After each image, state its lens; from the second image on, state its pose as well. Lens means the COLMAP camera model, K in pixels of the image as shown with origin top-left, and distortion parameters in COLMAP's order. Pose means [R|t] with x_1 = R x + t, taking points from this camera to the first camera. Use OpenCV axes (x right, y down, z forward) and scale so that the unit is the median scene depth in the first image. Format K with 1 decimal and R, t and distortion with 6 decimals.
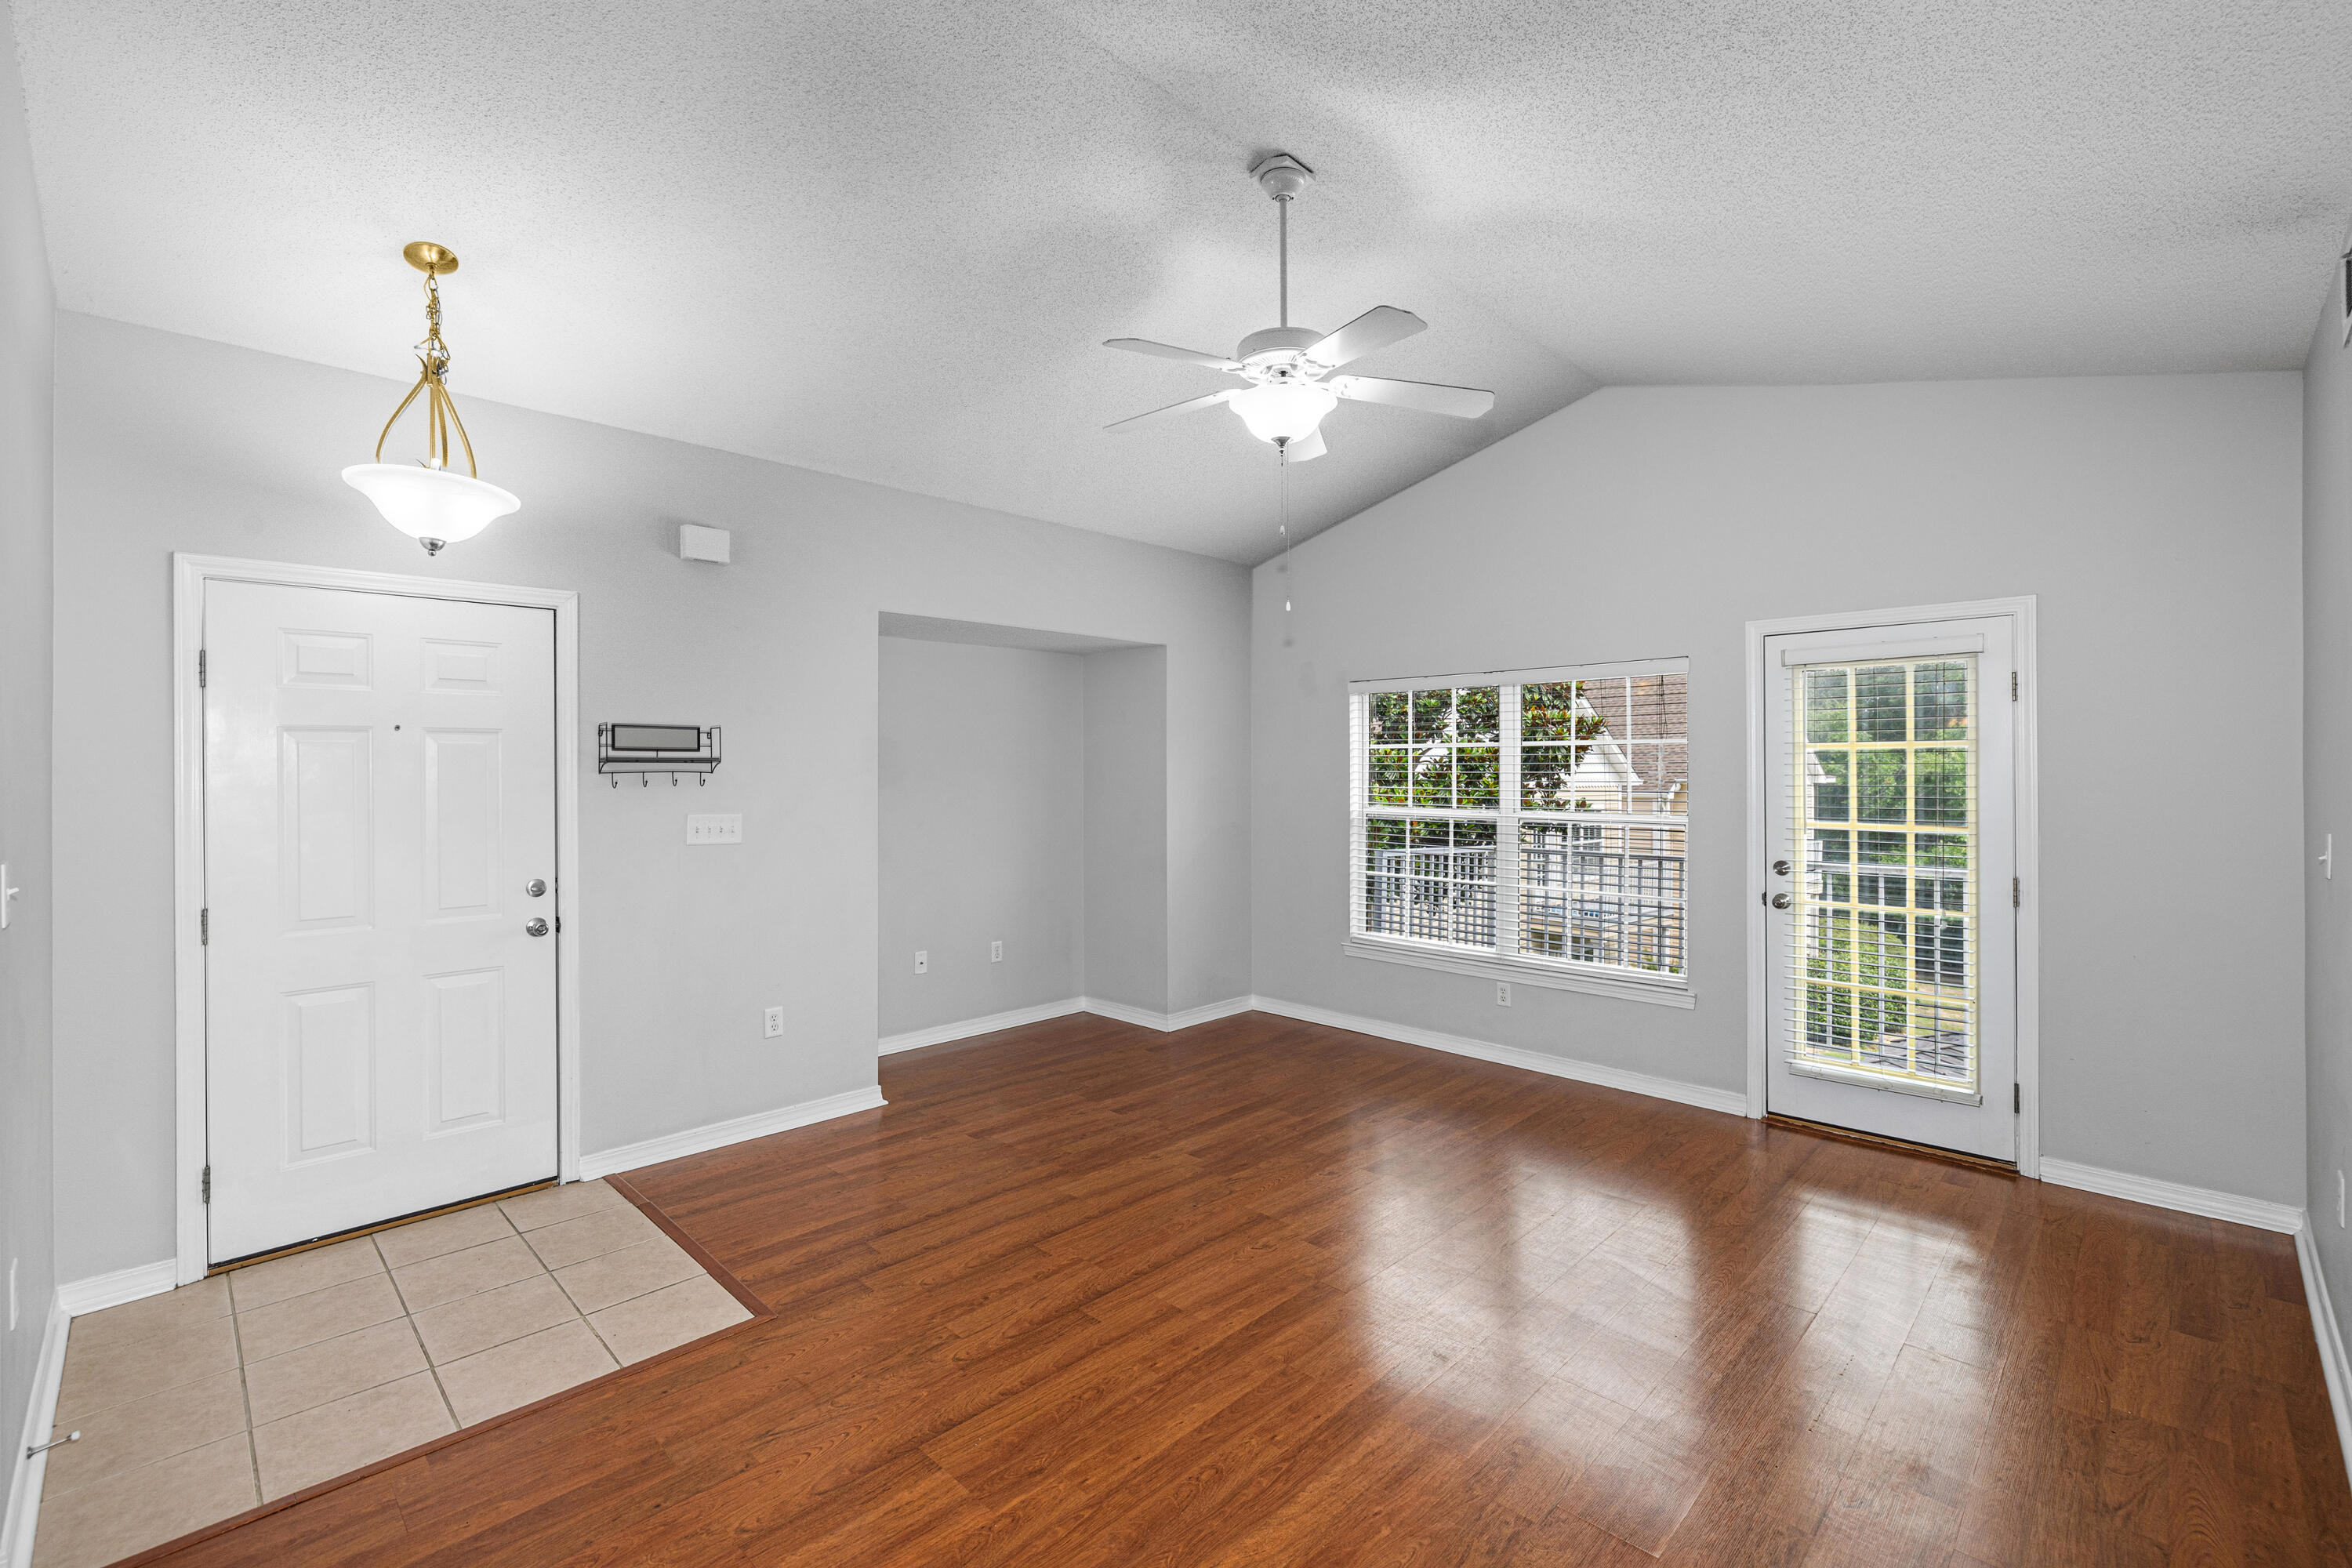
lens RADIAL K [[1013.6, 0, 1154.0], [0, 1013.6, 774.9], [0, 0, 1]] dist [0.000251, -0.000034]
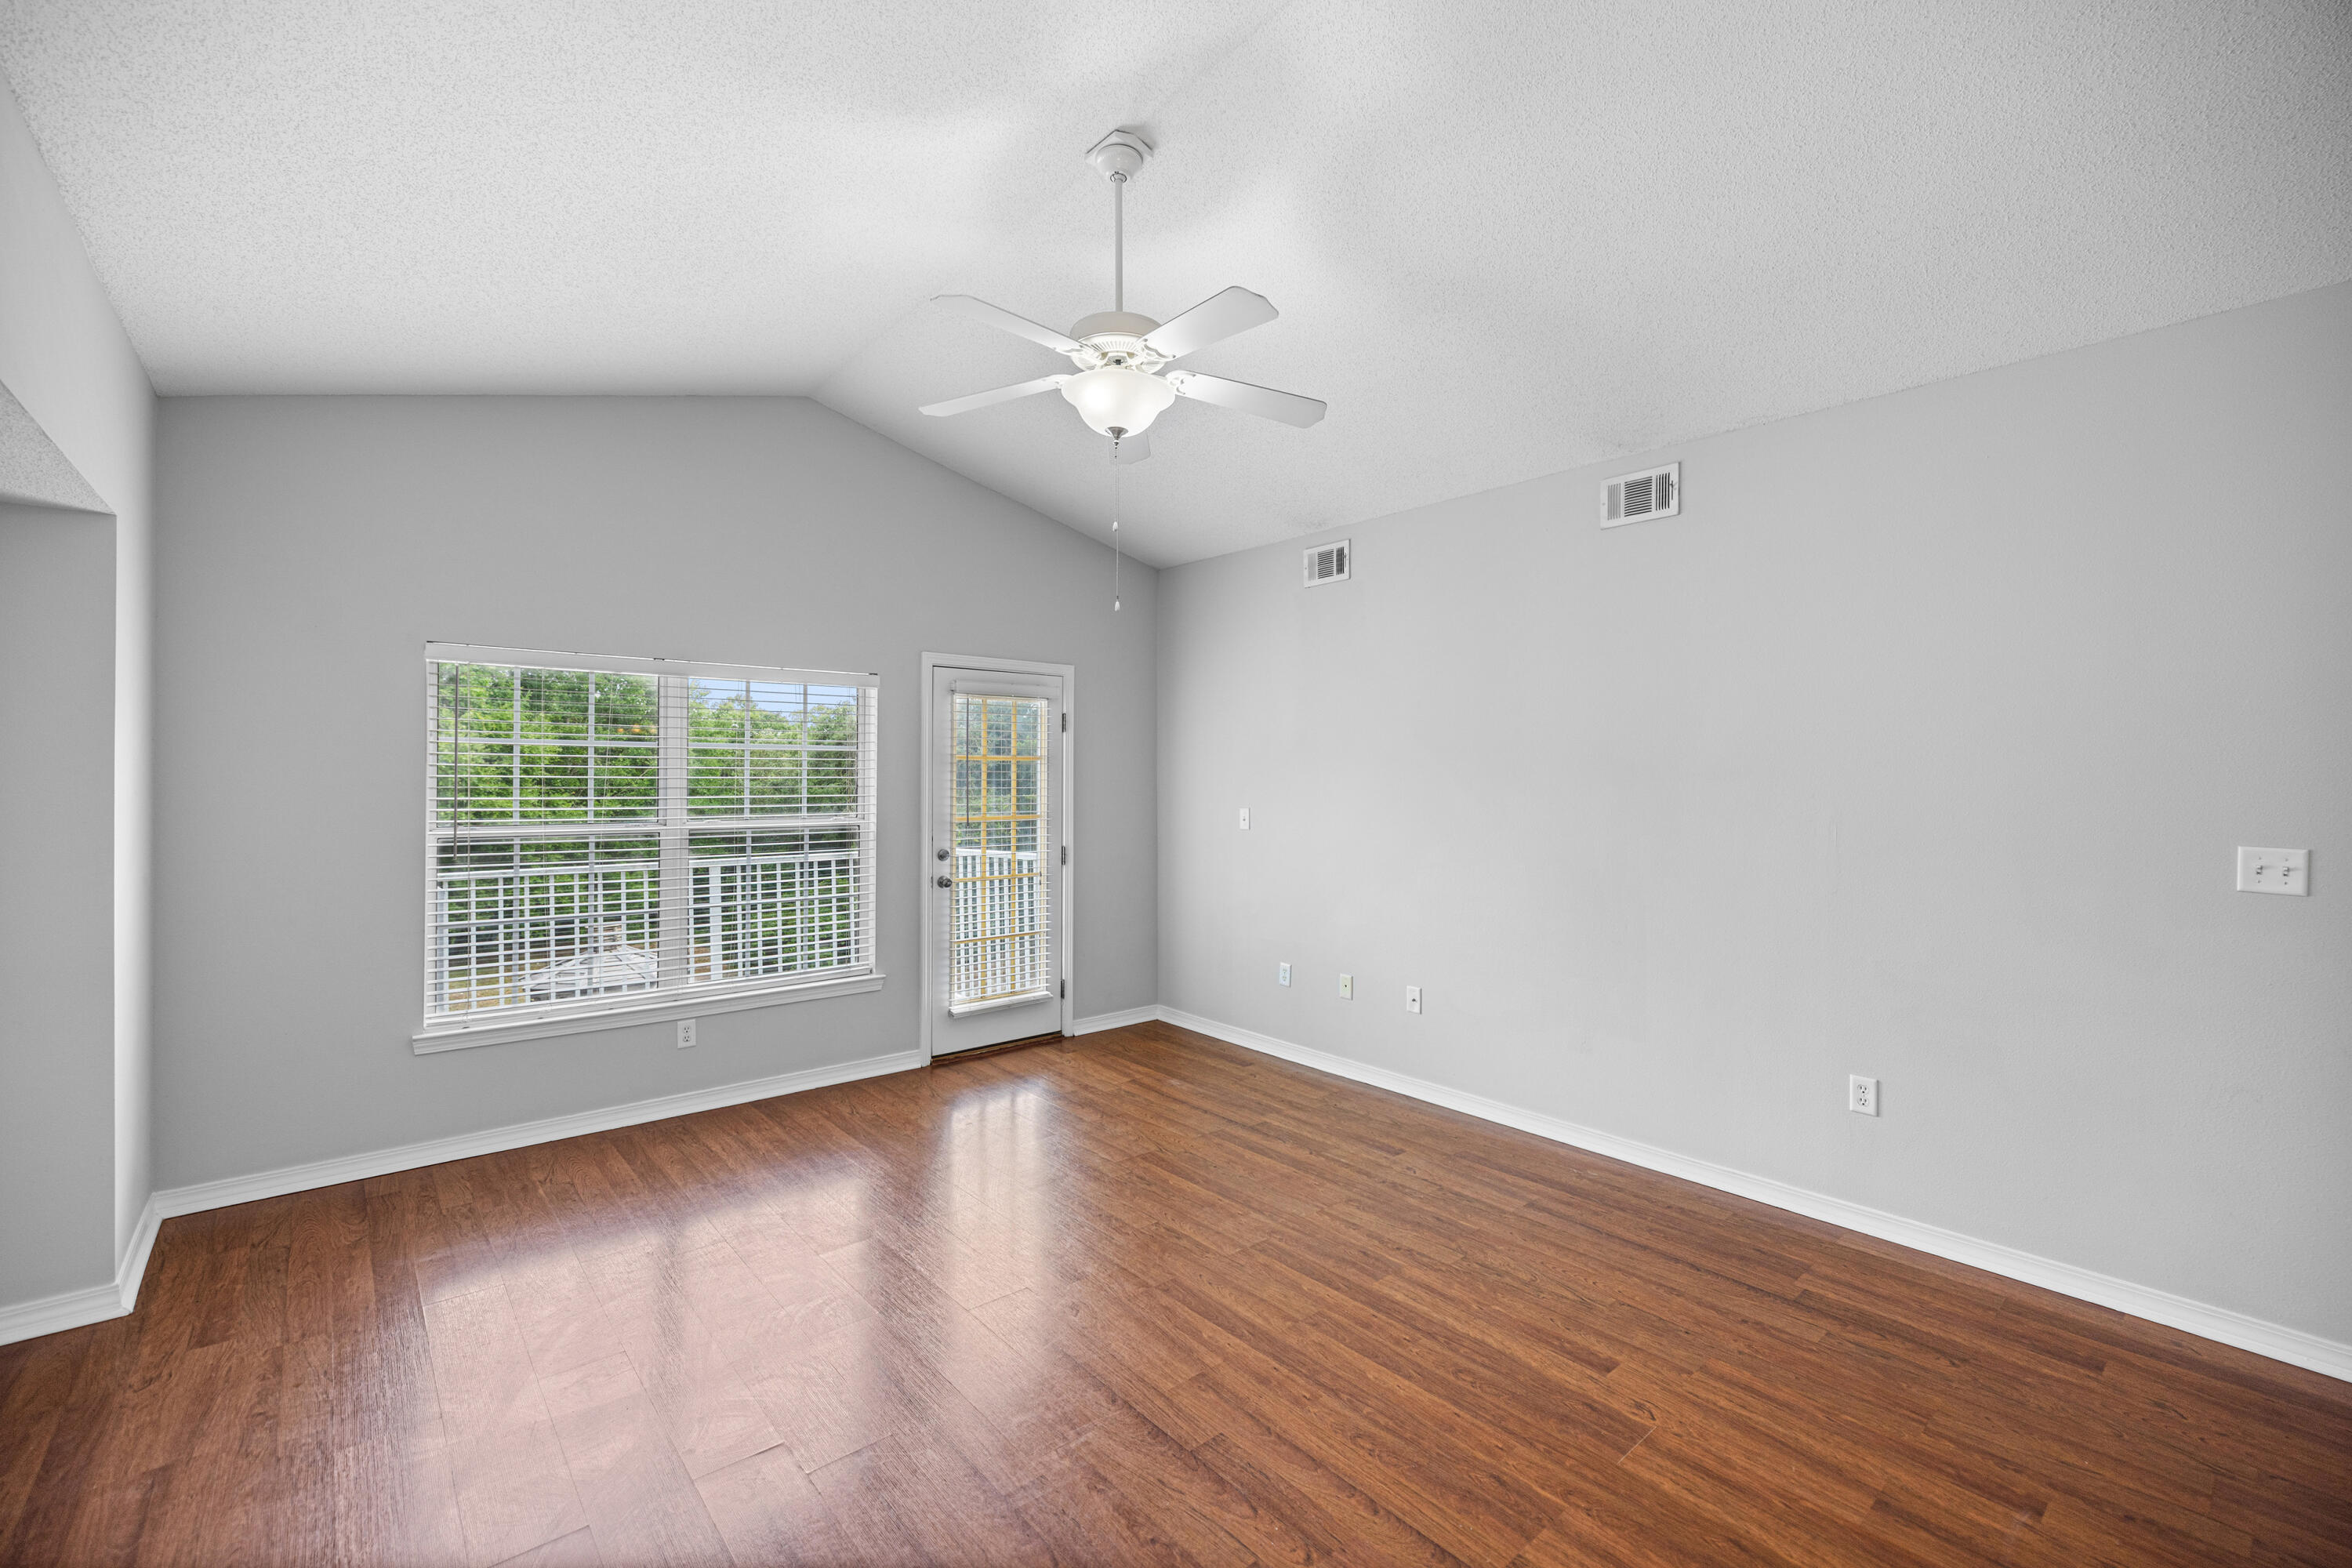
lens RADIAL K [[994.0, 0, 1159.9], [0, 994.0, 771.8], [0, 0, 1]] dist [0.001688, -0.000097]
pose [[0.085141, 0.003170, 0.996364, -0.655352], [0.000172, 0.999995, -0.003197, -0.007401], [-0.996369, 0.000443, 0.085140, 0.724312]]
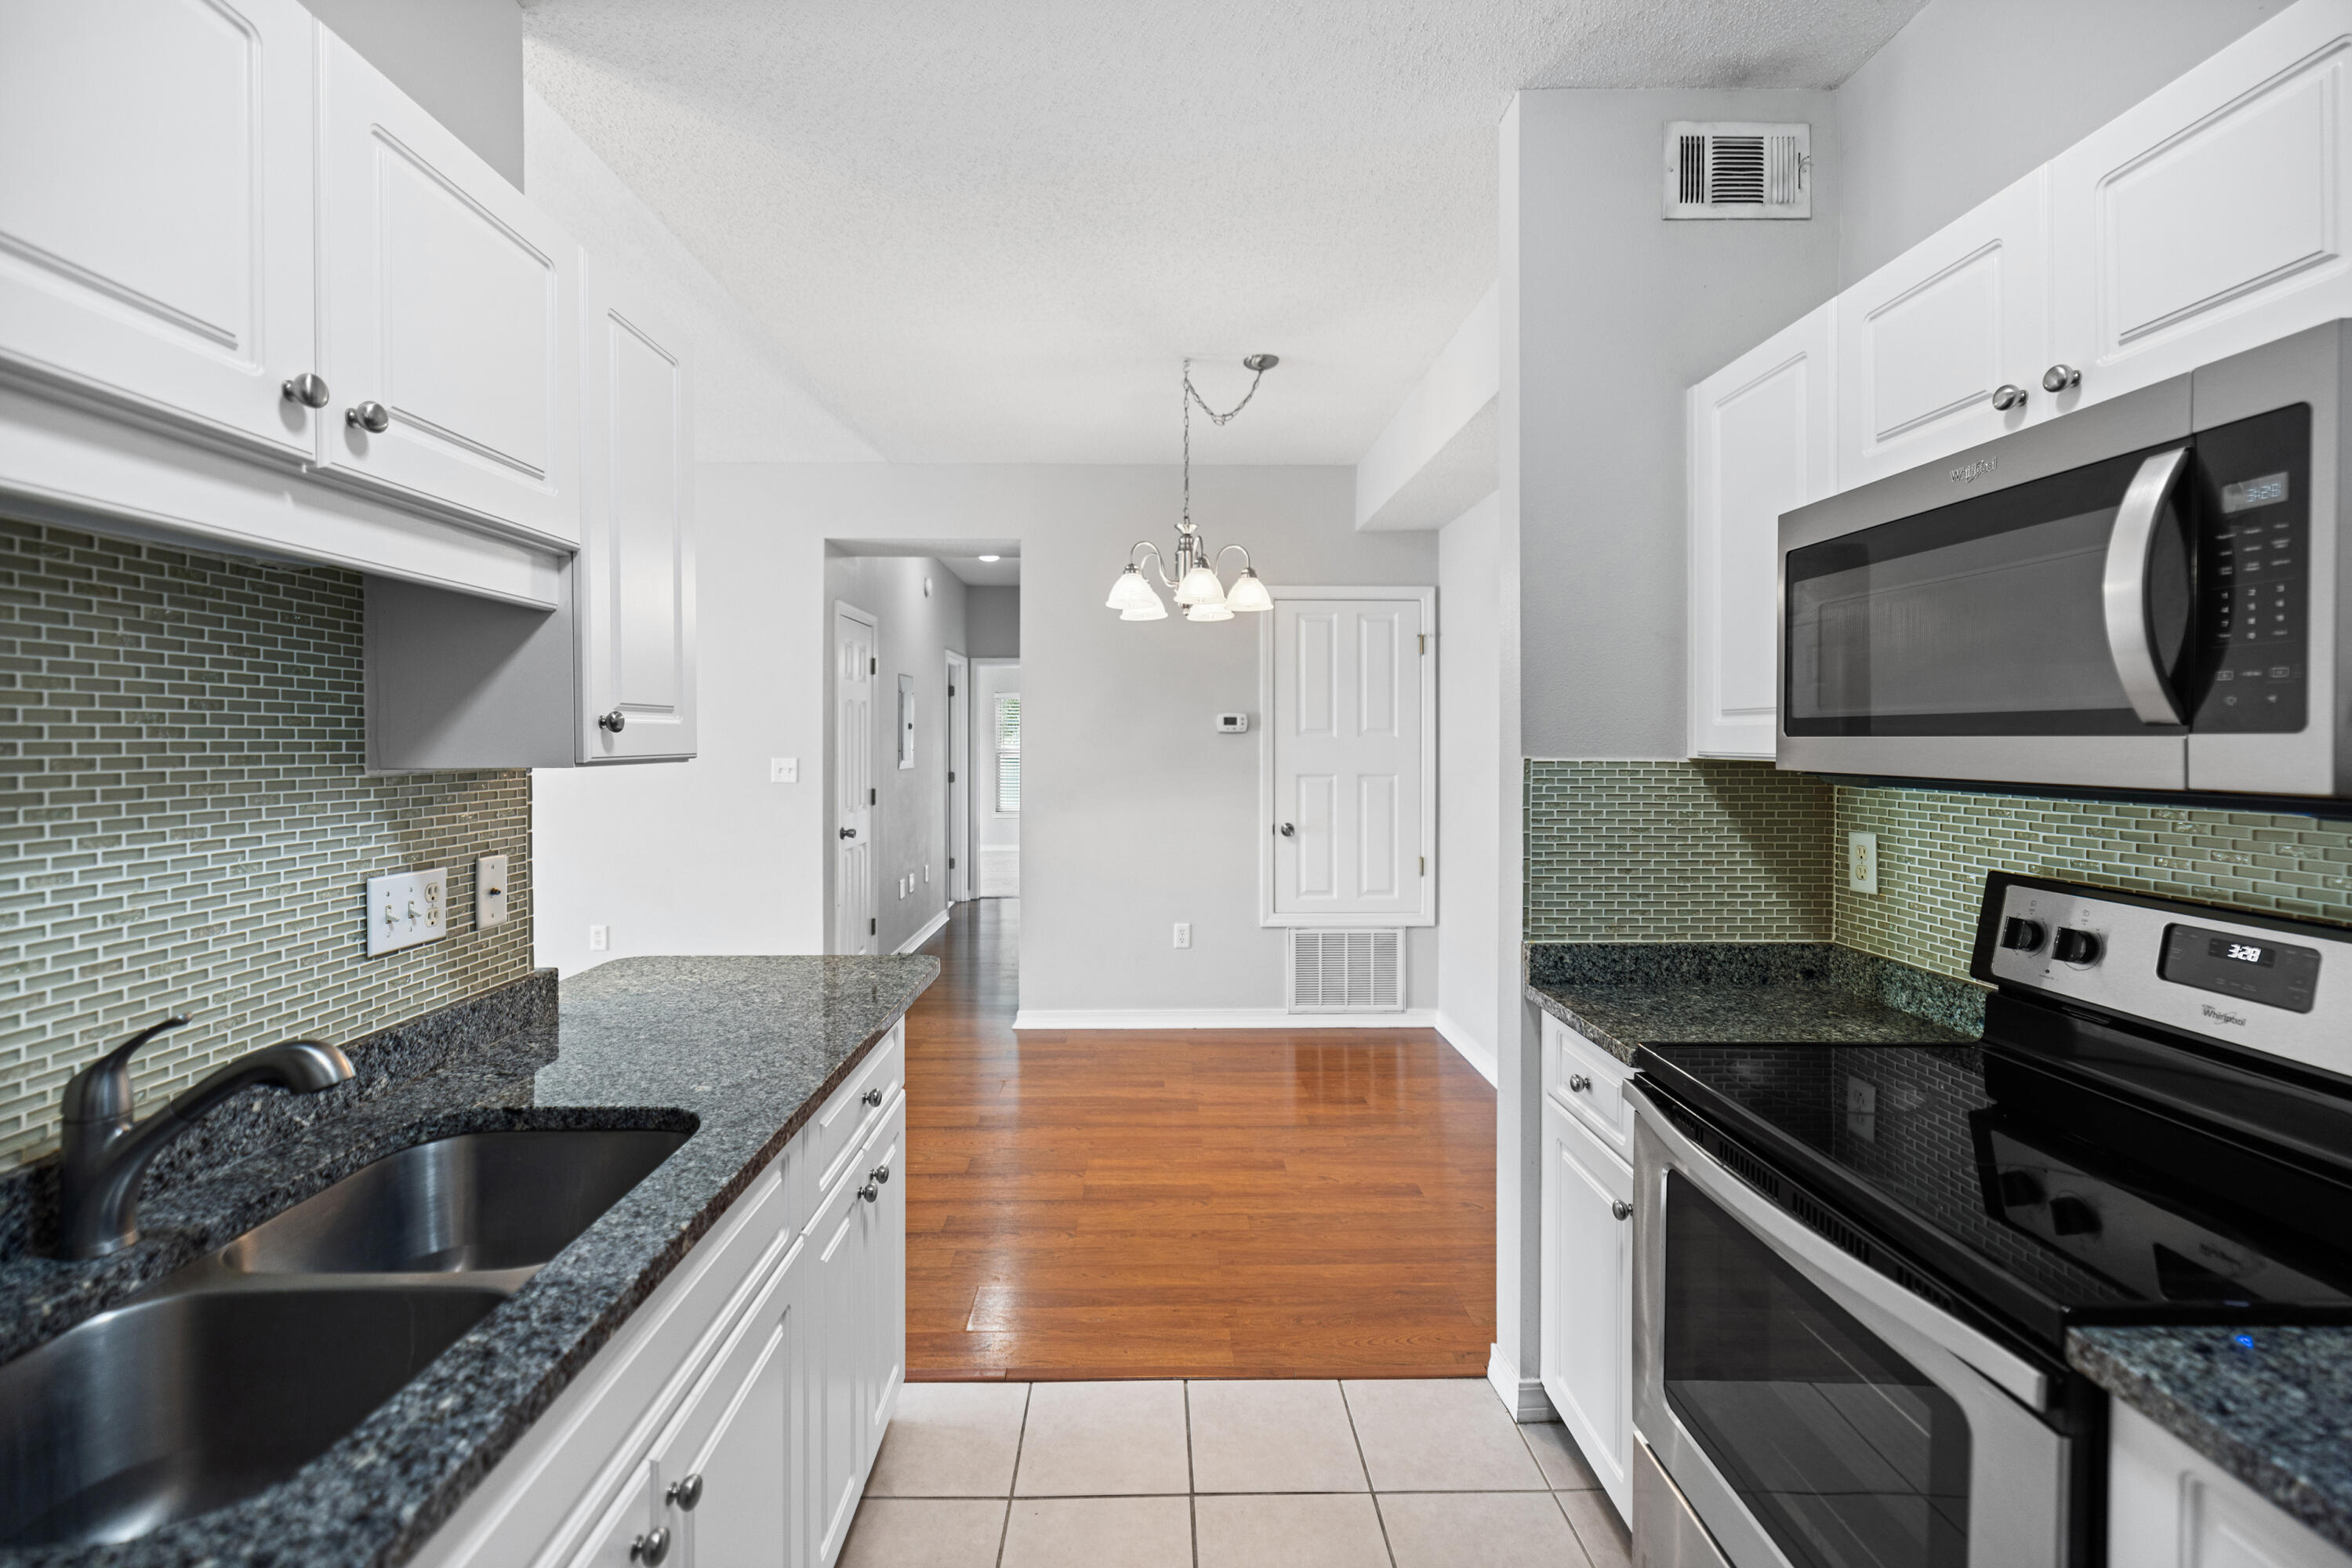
lens RADIAL K [[1011.0, 0, 1142.9], [0, 1011.0, 746.4], [0, 0, 1]] dist [0.001043, 0.000012]
pose [[-0.713552, -0.001009, 0.700601, -1.154934], [0.007290, 0.999934, 0.008866, 0.020559], [-0.700564, 0.011433, -0.713498, 0.618845]]
